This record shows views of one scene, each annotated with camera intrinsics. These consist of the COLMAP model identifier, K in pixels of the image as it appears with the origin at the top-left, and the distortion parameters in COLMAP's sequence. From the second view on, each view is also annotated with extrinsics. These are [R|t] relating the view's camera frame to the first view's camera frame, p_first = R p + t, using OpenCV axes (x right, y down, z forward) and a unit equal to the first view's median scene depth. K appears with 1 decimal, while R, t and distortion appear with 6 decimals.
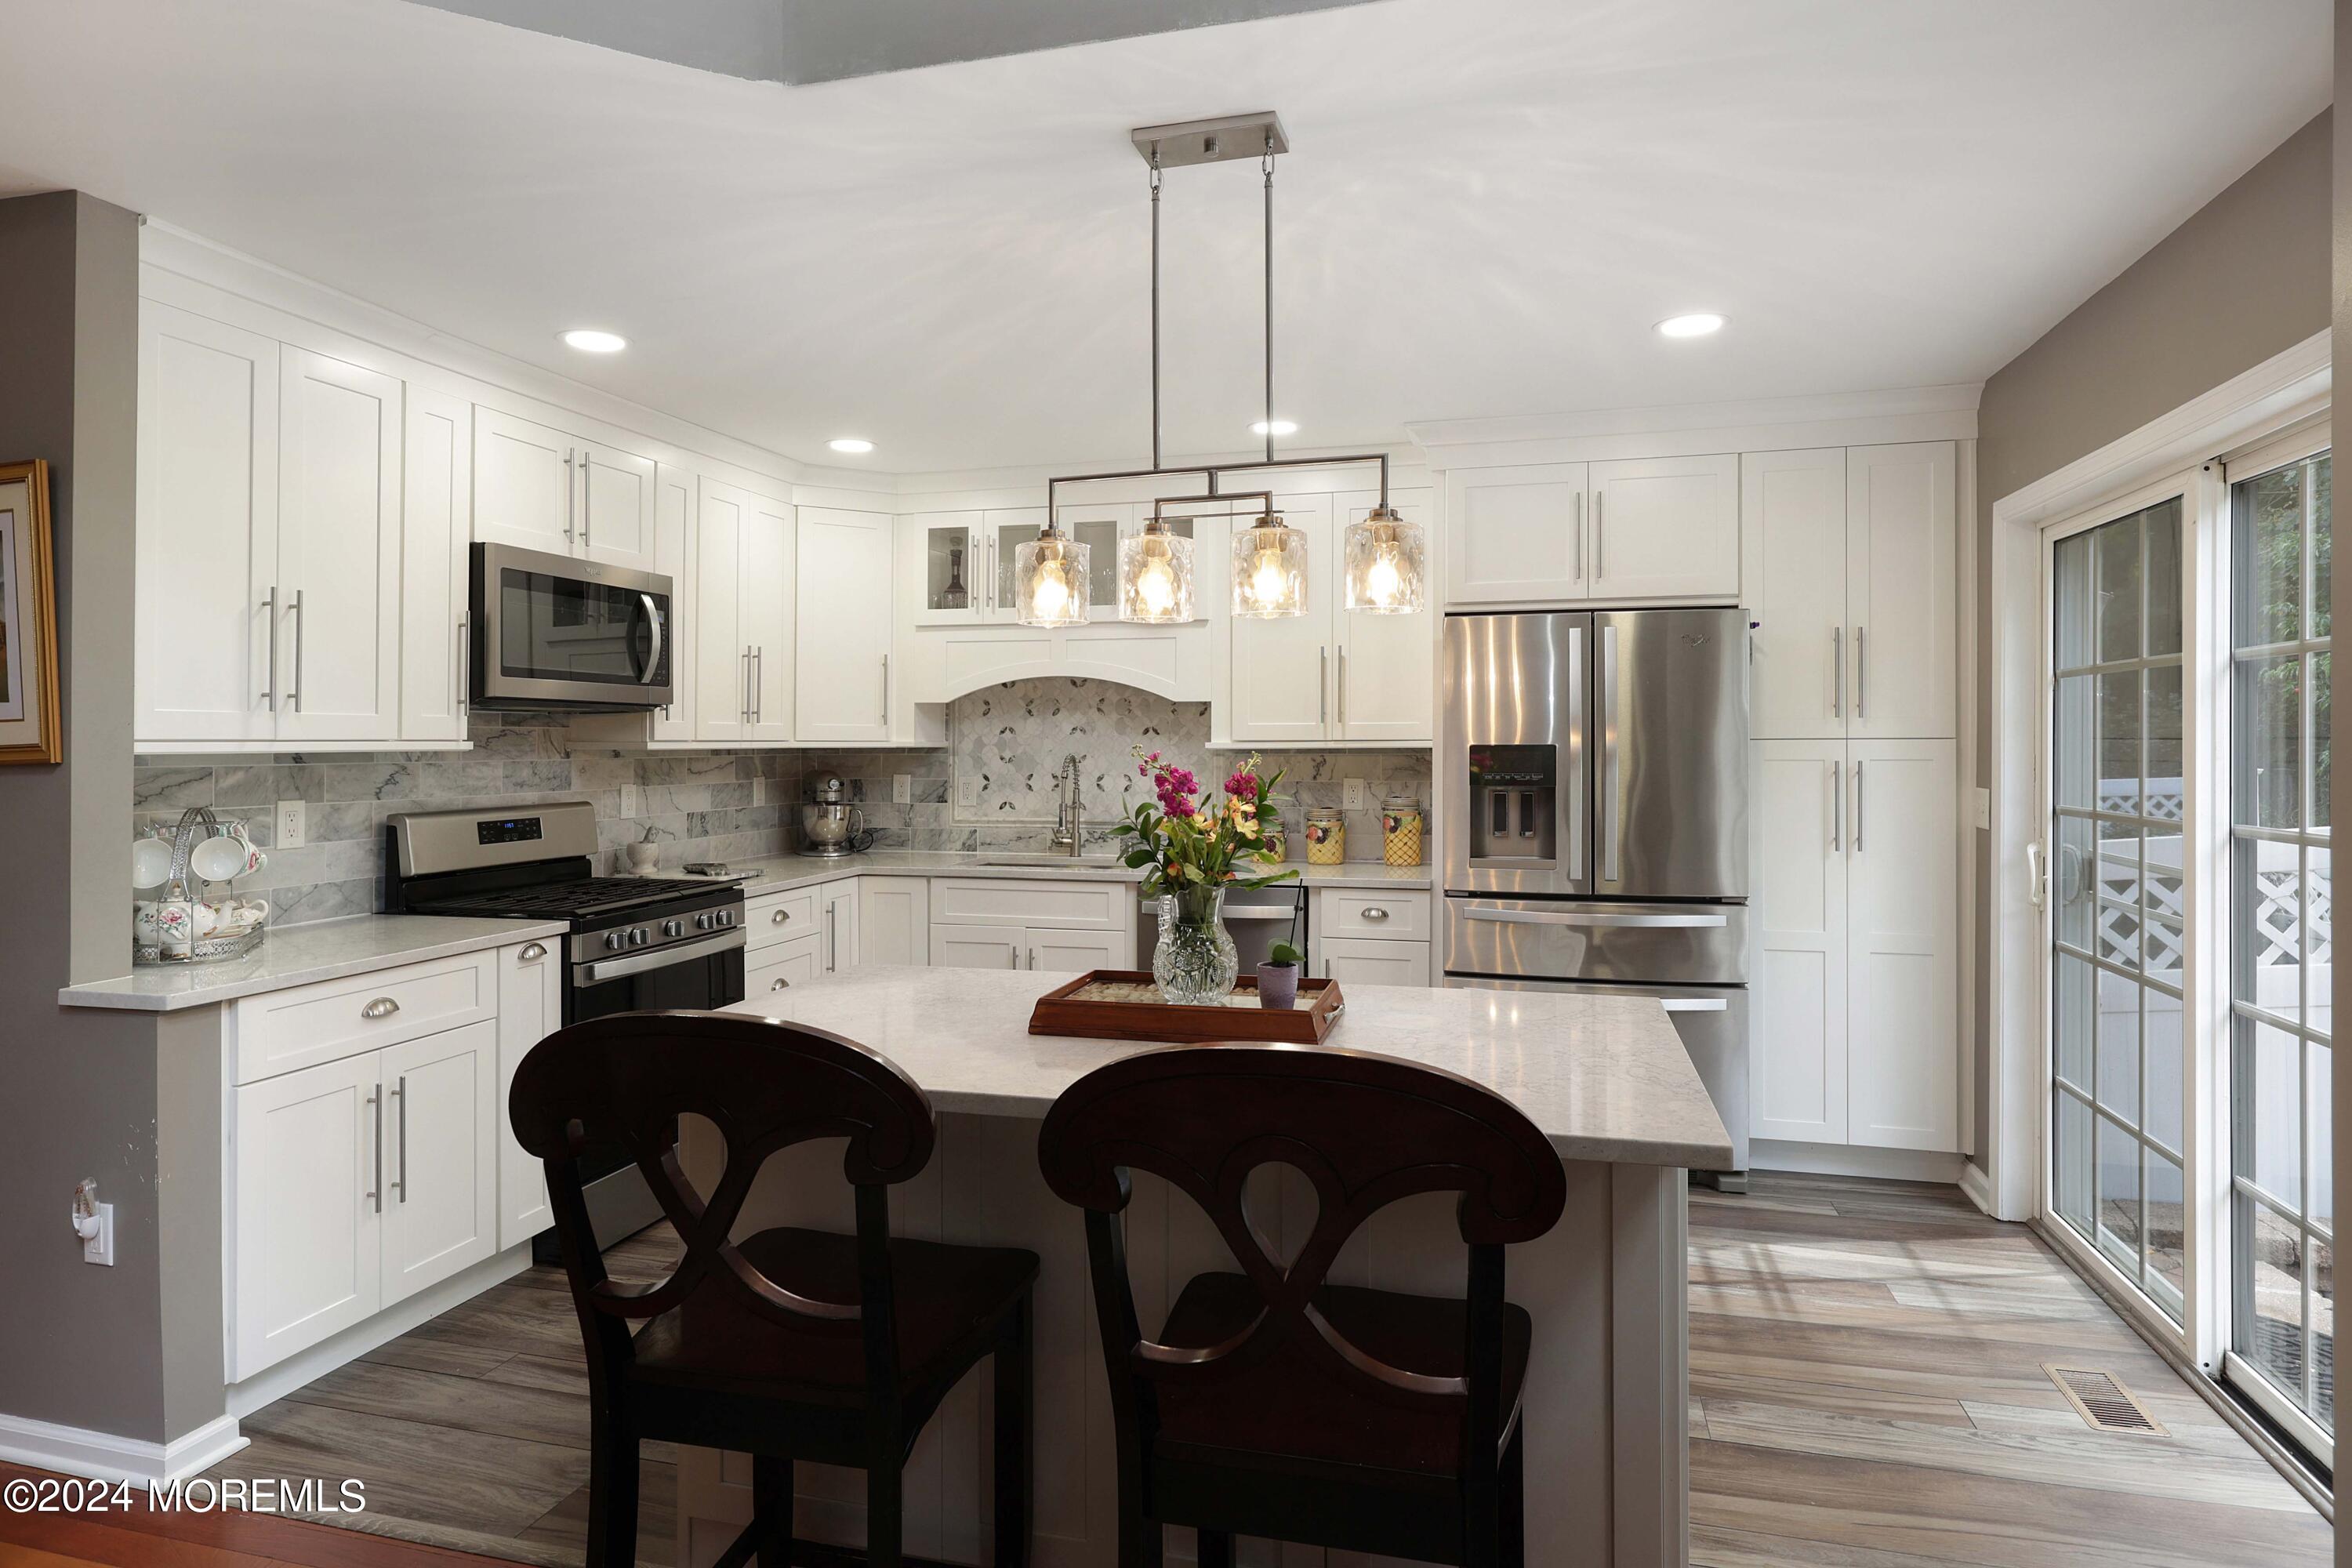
lens RADIAL K [[1333.5, 0, 1170.2], [0, 1333.5, 736.9], [0, 0, 1]] dist [-0.000819, 0.001125]
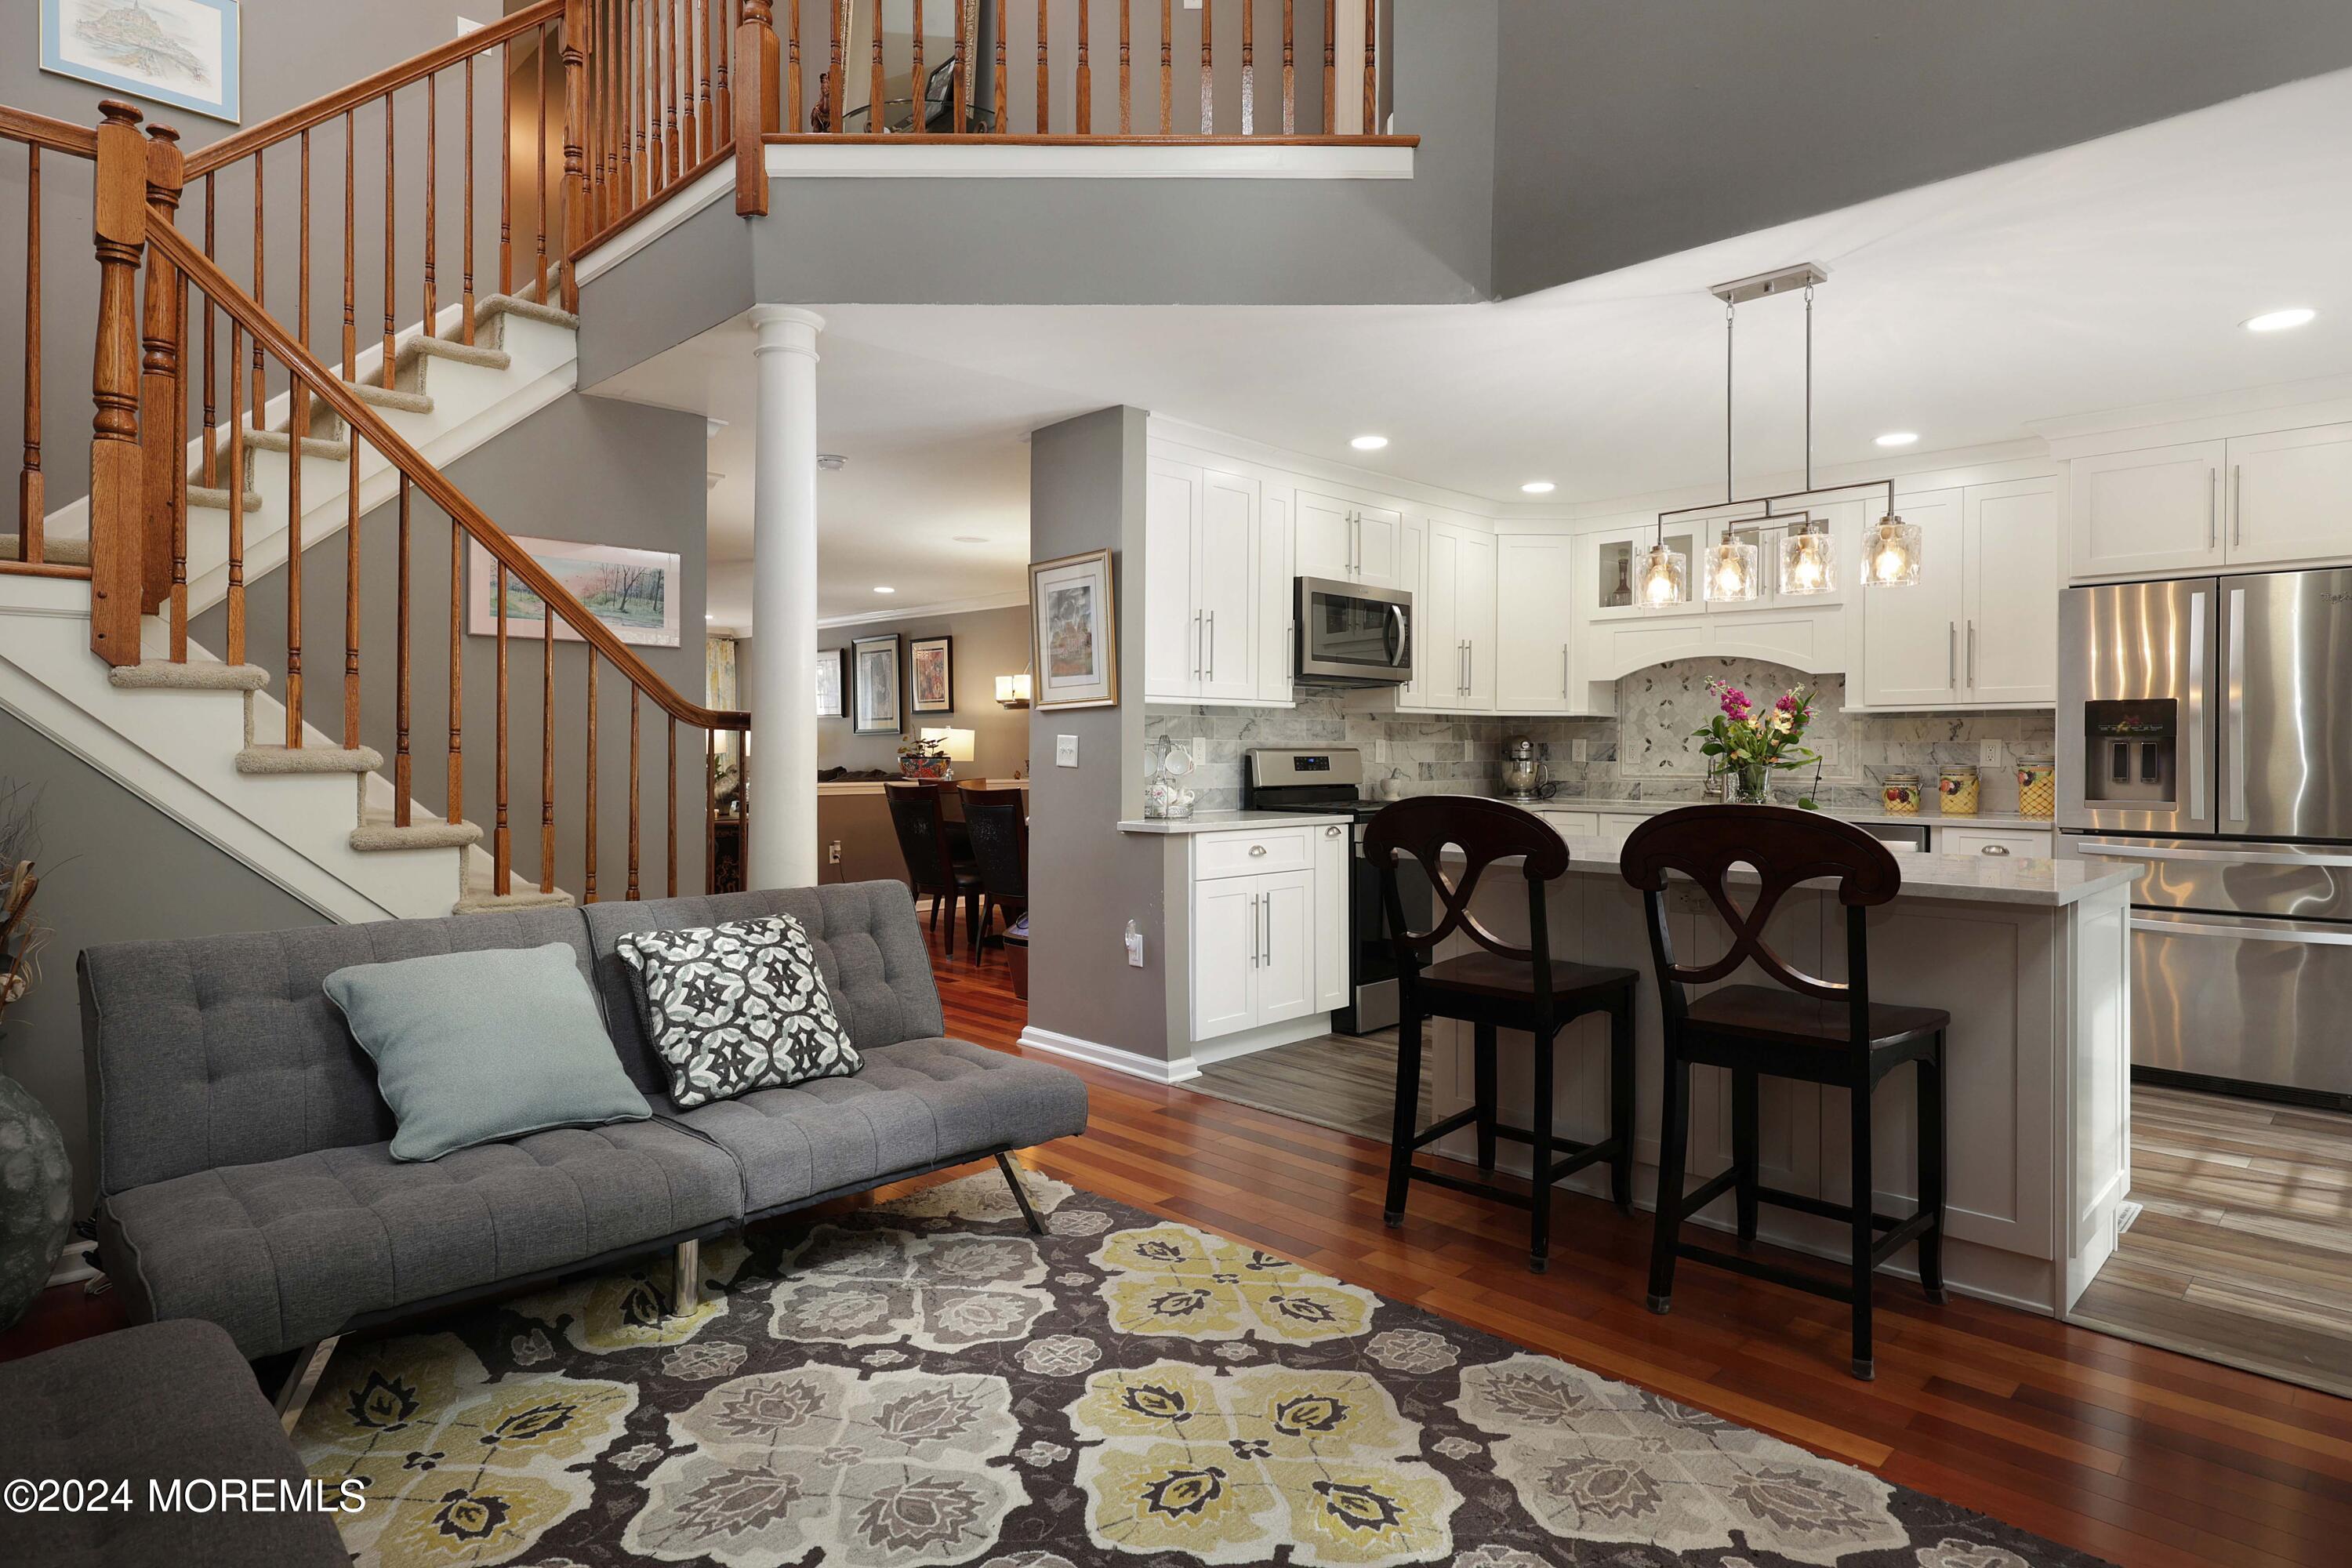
lens RADIAL K [[1288.6, 0, 1174.2], [0, 1288.6, 744.1], [0, 0, 1]] dist [0.001219, -0.000050]
pose [[0.869431, 0.001795, -0.494051, 0.100882], [-0.002134, 0.999998, -0.000122, 0.049246], [0.494050, 0.001160, 0.869433, -0.371961]]
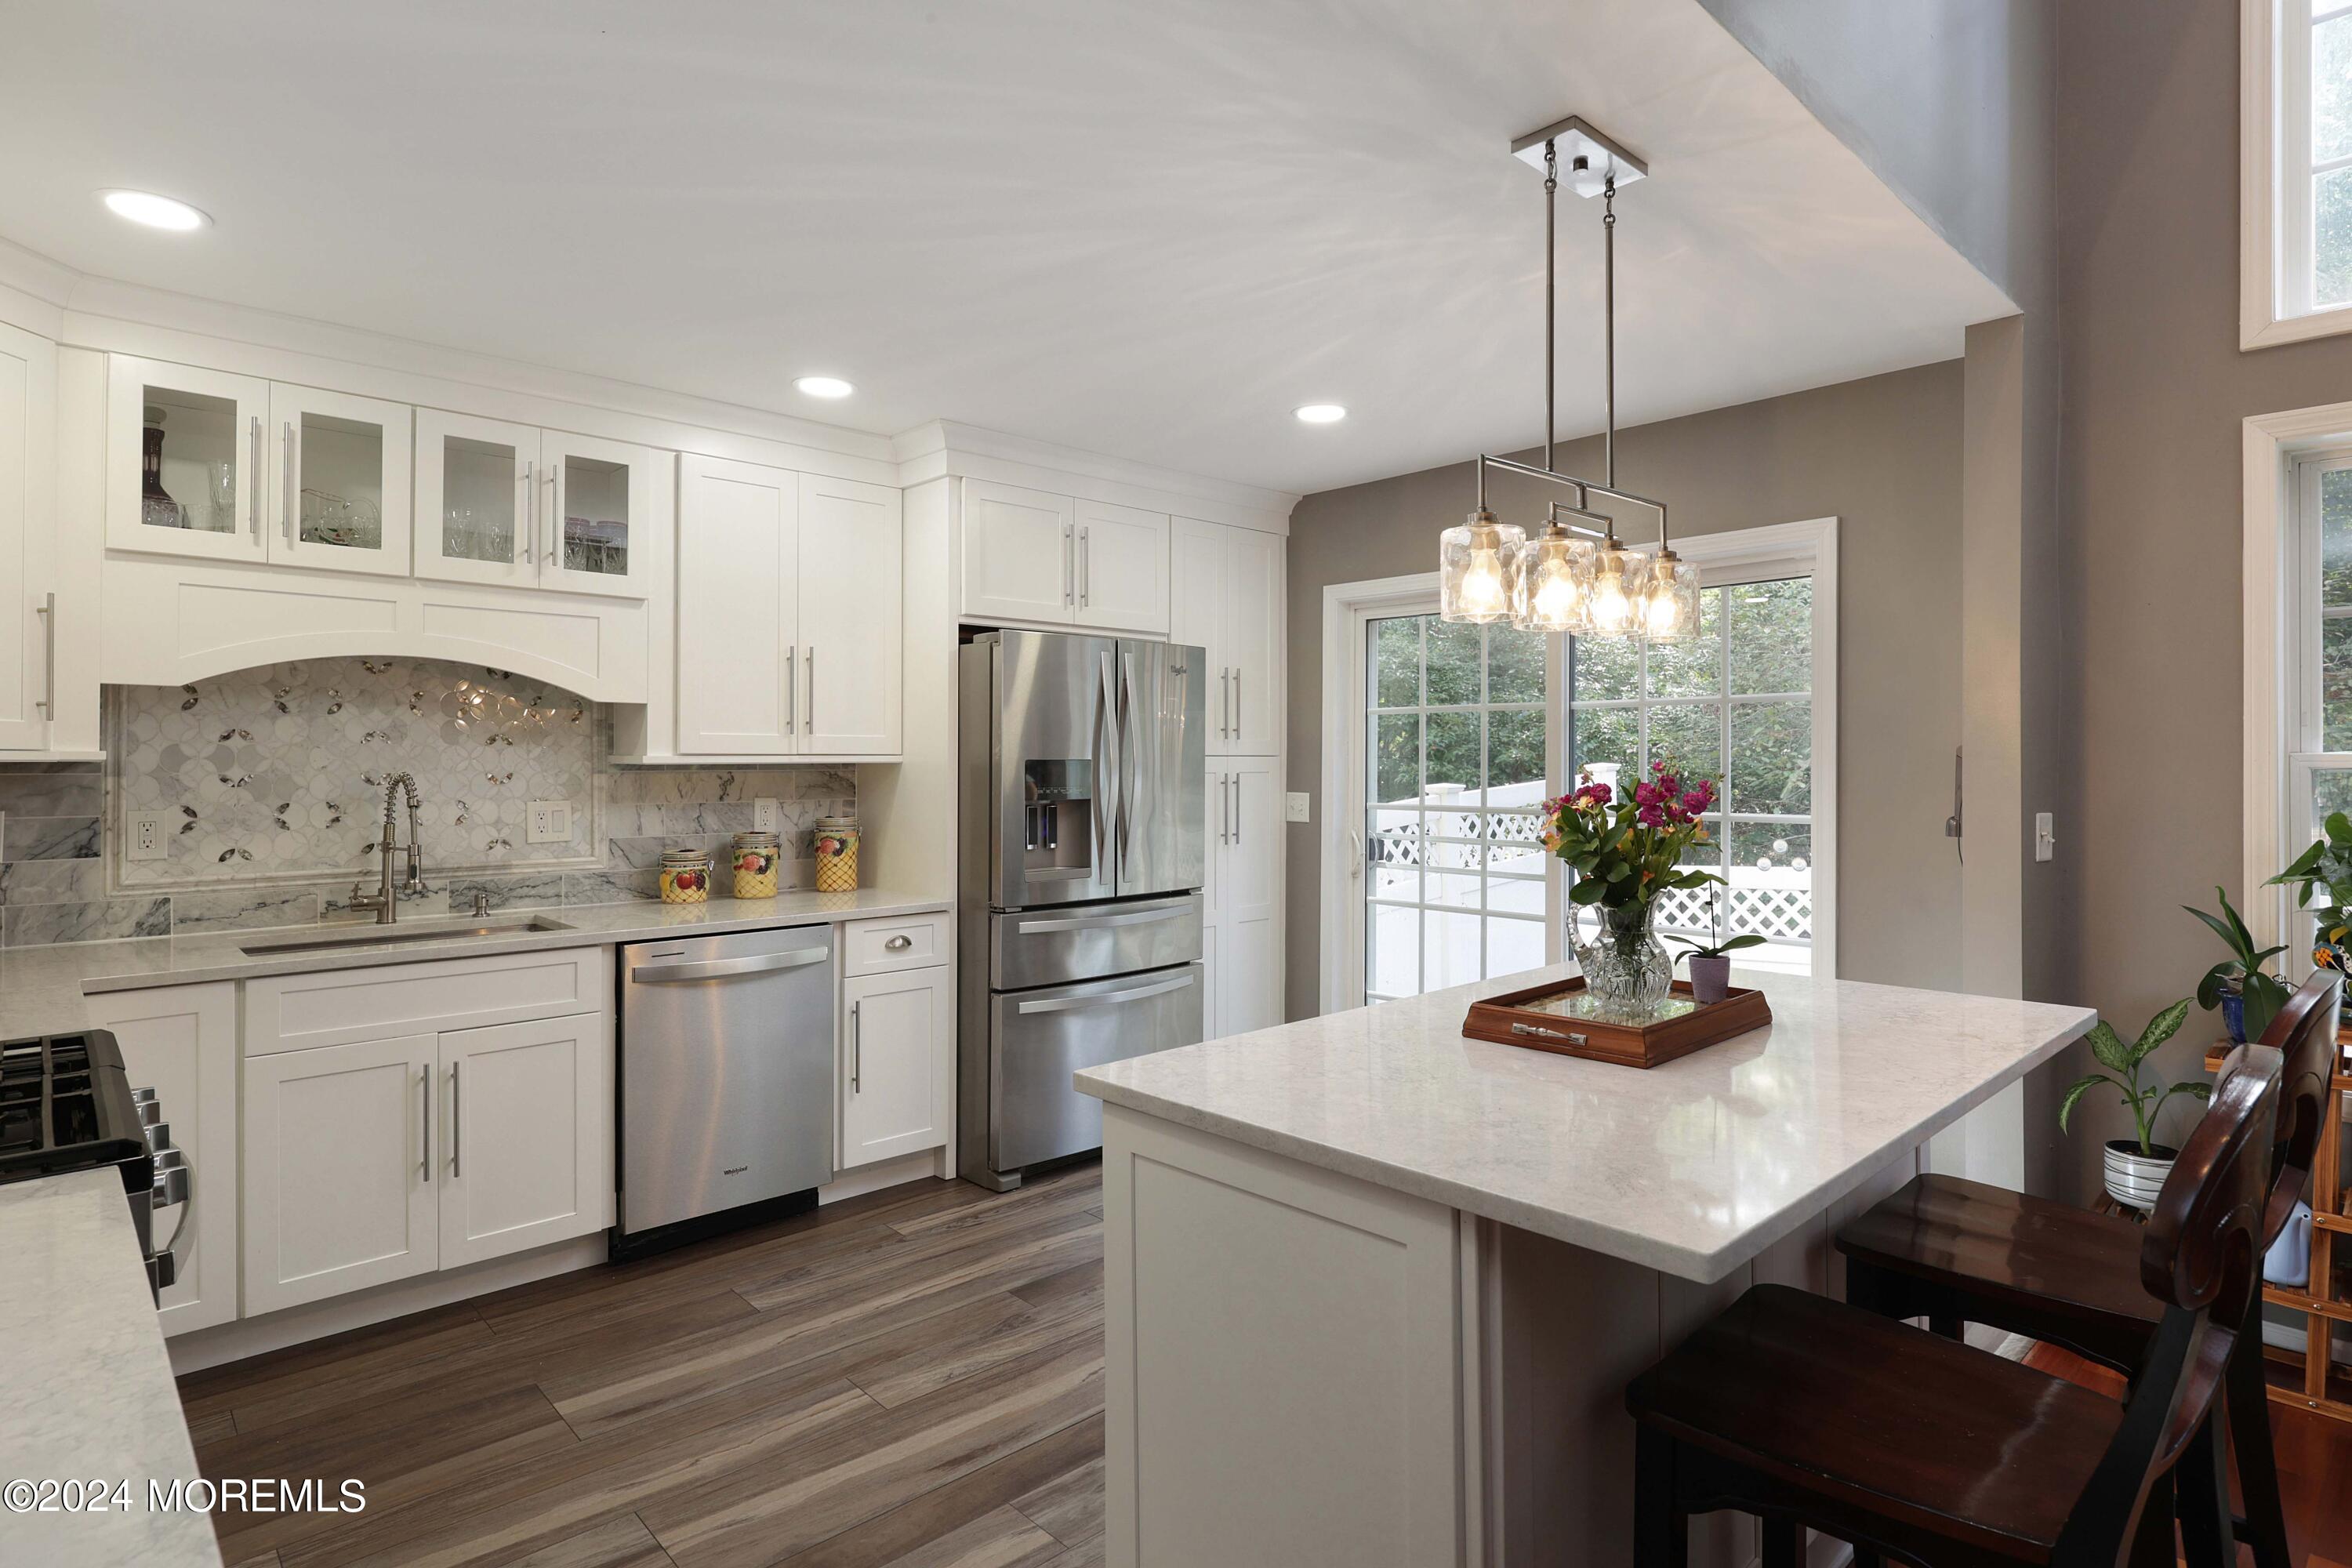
lens RADIAL K [[1227.4, 0, 1188.3], [0, 1227.4, 762.2], [0, 0, 1]] dist [0.006101, 0.001090]
pose [[0.519745, 0.002066, 0.854319, -0.544016], [-0.005862, 0.999982, 0.001148, 0.006663], [-0.854301, -0.005605, 0.519748, 0.451493]]
